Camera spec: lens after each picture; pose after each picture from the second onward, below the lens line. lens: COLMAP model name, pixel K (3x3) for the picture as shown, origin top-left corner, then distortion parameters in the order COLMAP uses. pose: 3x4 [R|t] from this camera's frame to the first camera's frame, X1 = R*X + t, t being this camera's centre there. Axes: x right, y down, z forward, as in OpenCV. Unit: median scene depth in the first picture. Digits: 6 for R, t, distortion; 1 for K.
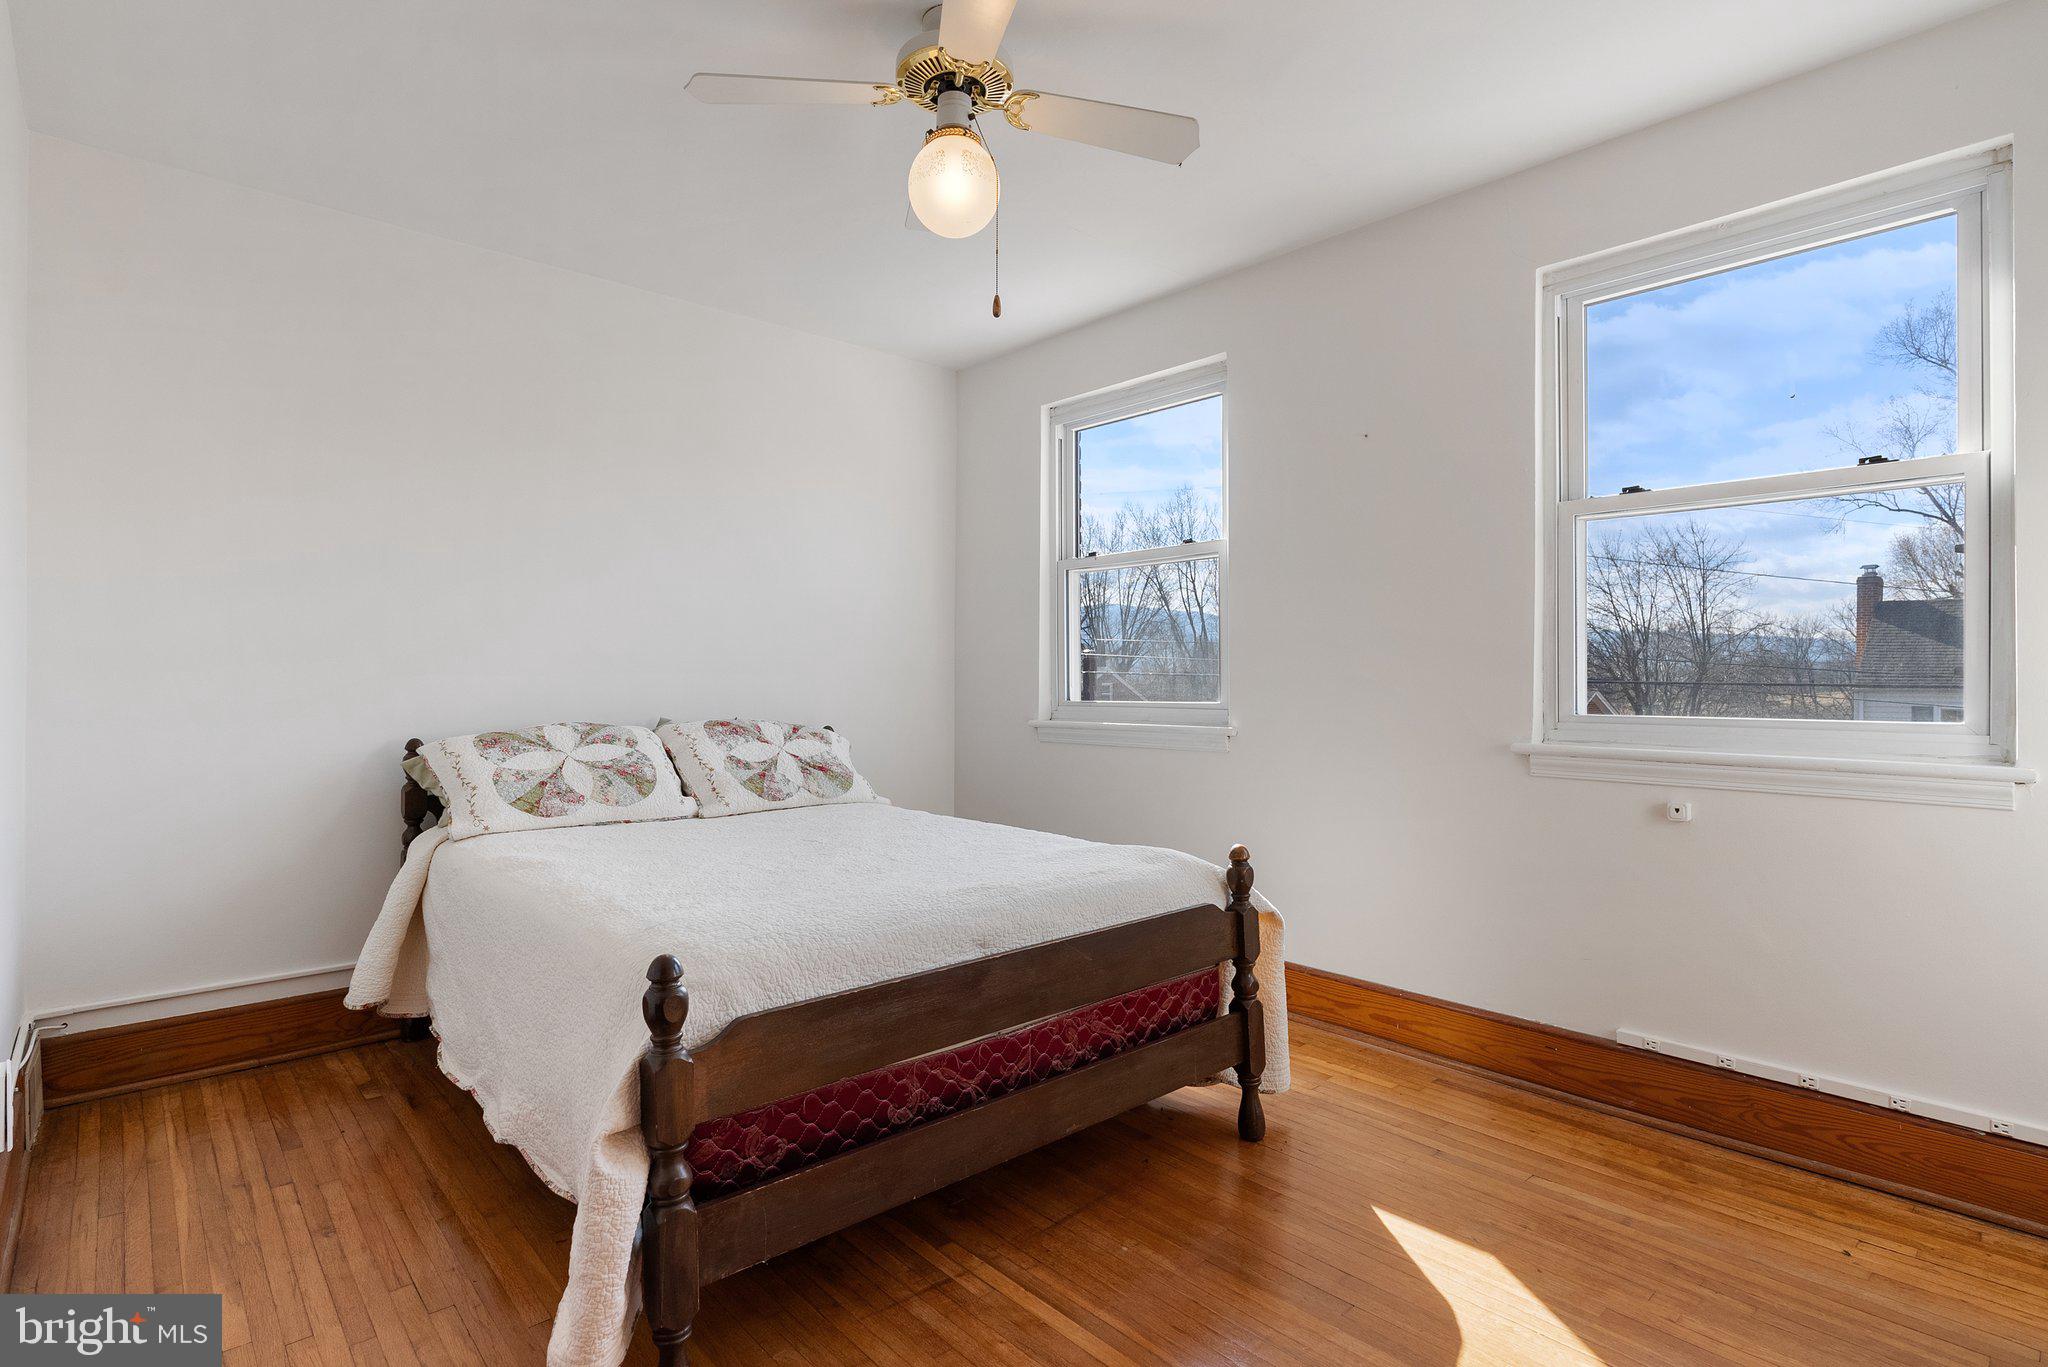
lens RADIAL K [[1017.1, 0, 1022.0], [0, 1017.1, 678.1], [0, 0, 1]] dist [0.001314, -0.000130]
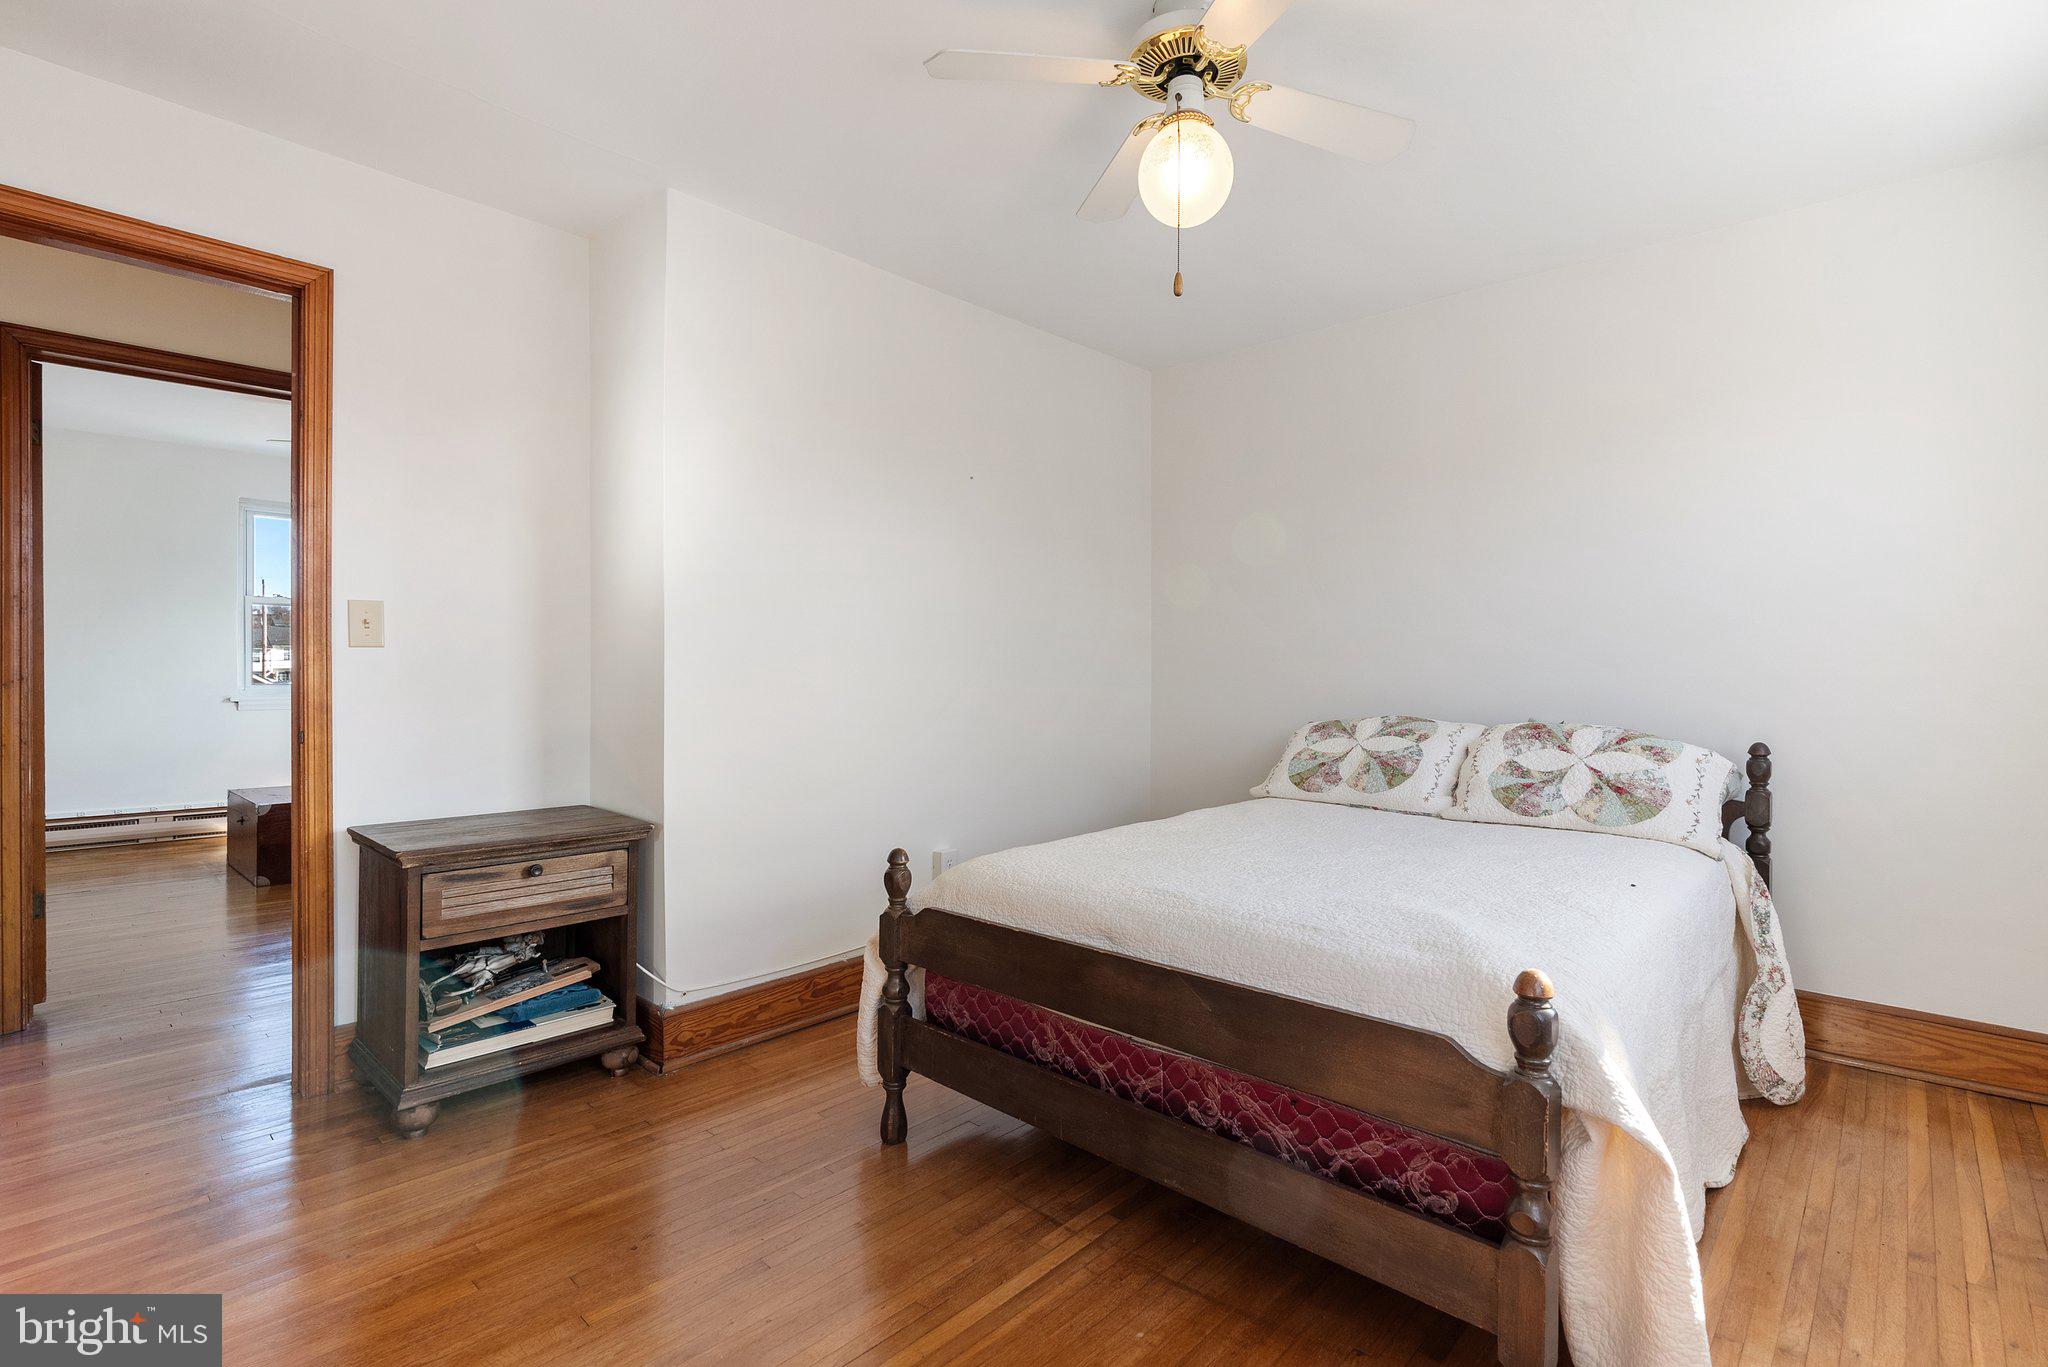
lens RADIAL K [[945.5, 0, 1022.2], [0, 945.5, 680.7], [0, 0, 1]] dist [-0.001245, 0.000180]
pose [[0.089268, 0.008560, -0.995971, 0.808447], [-0.002941, 0.999961, 0.008330, -0.002763], [0.996003, 0.002186, 0.089290, 0.751010]]
